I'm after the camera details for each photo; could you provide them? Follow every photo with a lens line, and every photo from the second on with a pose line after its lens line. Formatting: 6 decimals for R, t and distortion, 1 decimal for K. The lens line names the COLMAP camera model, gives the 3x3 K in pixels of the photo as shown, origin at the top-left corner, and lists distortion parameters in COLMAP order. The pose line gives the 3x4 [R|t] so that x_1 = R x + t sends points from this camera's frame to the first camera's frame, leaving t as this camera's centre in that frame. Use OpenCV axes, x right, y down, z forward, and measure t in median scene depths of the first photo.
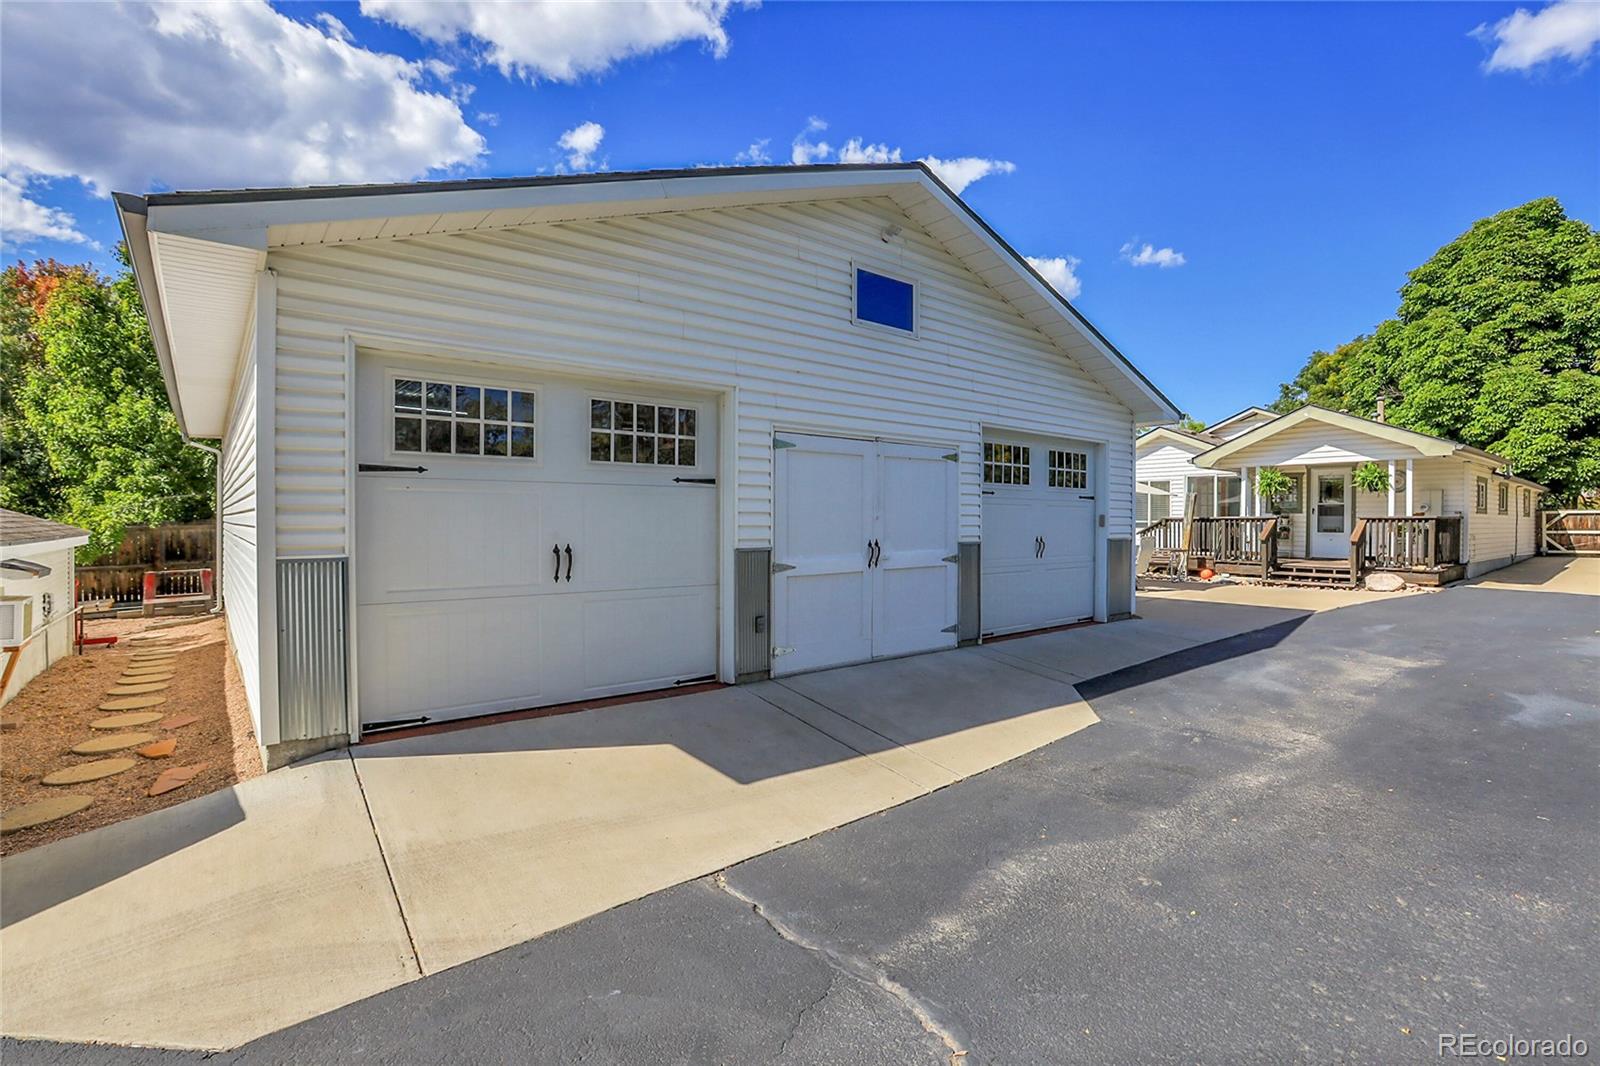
lens RADIAL K [[737.5, 0, 789.0], [0, 737.5, 534.3], [0, 0, 1]] dist [-0.027216, 0.001331]
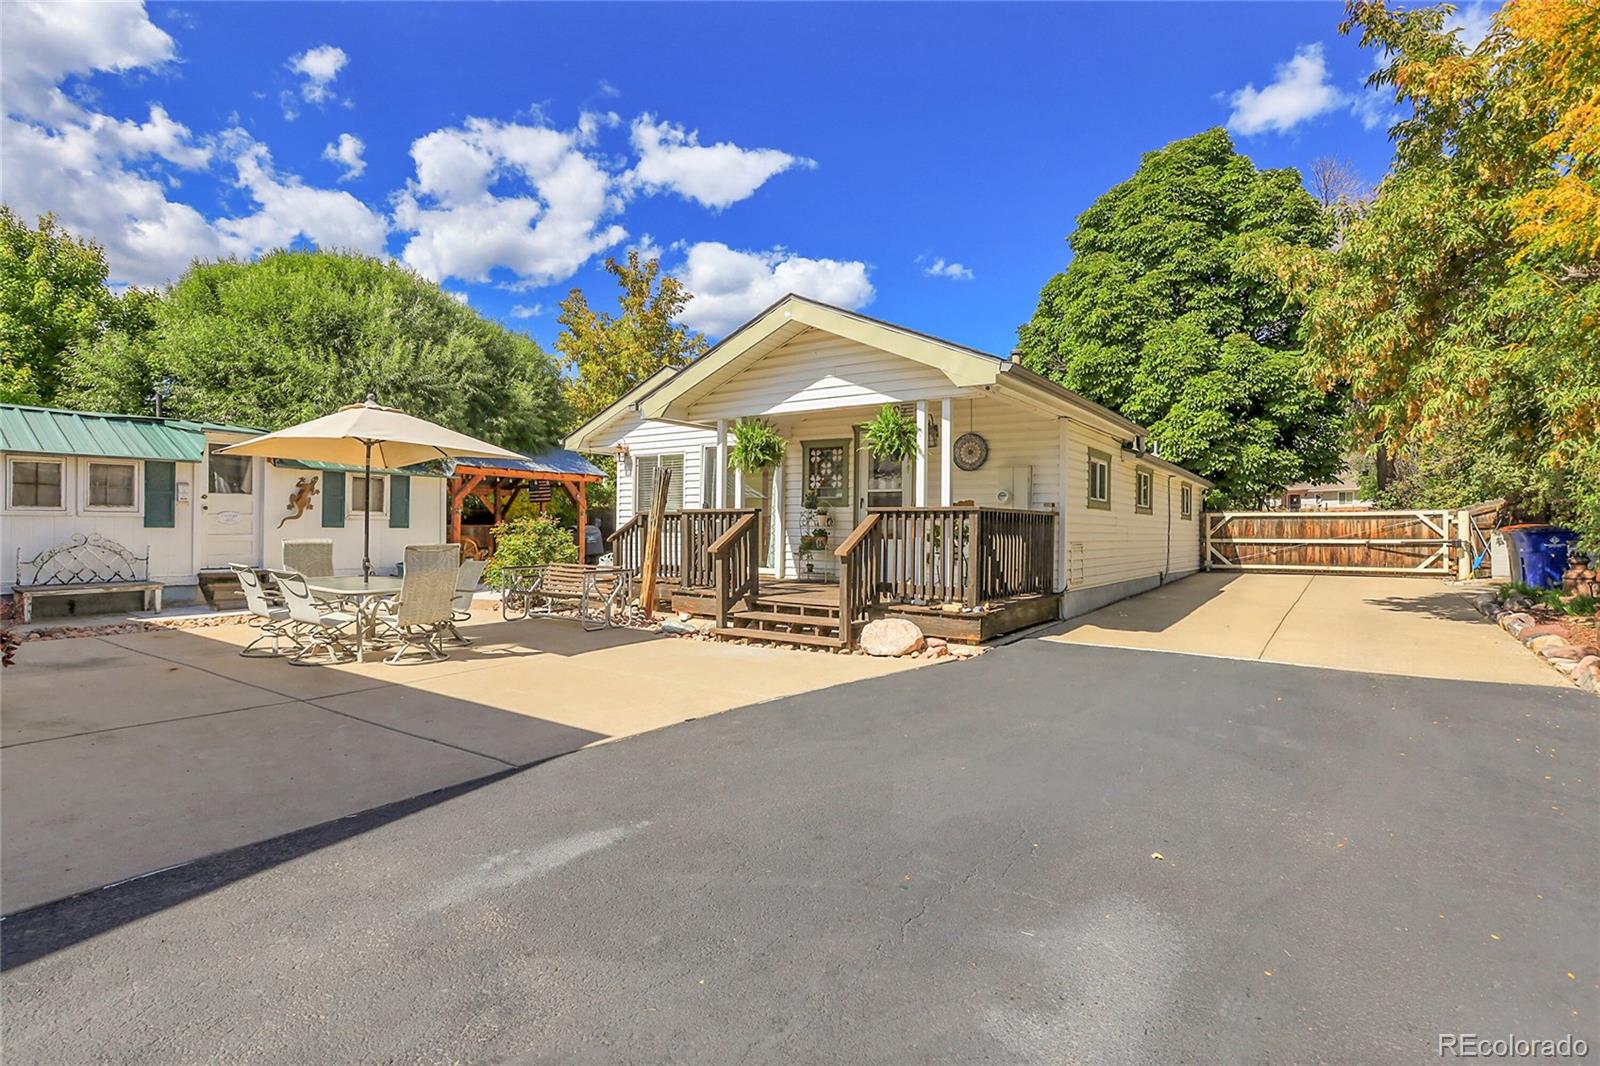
lens RADIAL K [[763.8, 0, 831.4], [0, 763.8, 526.5], [0, 0, 1]] dist [-0.040111, 0.006118]
pose [[0.957519, 0.009050, 0.288227, 0.424196], [-0.003569, 0.999803, -0.019538, -0.000543], [-0.288347, 0.017680, 0.957363, 0.333946]]
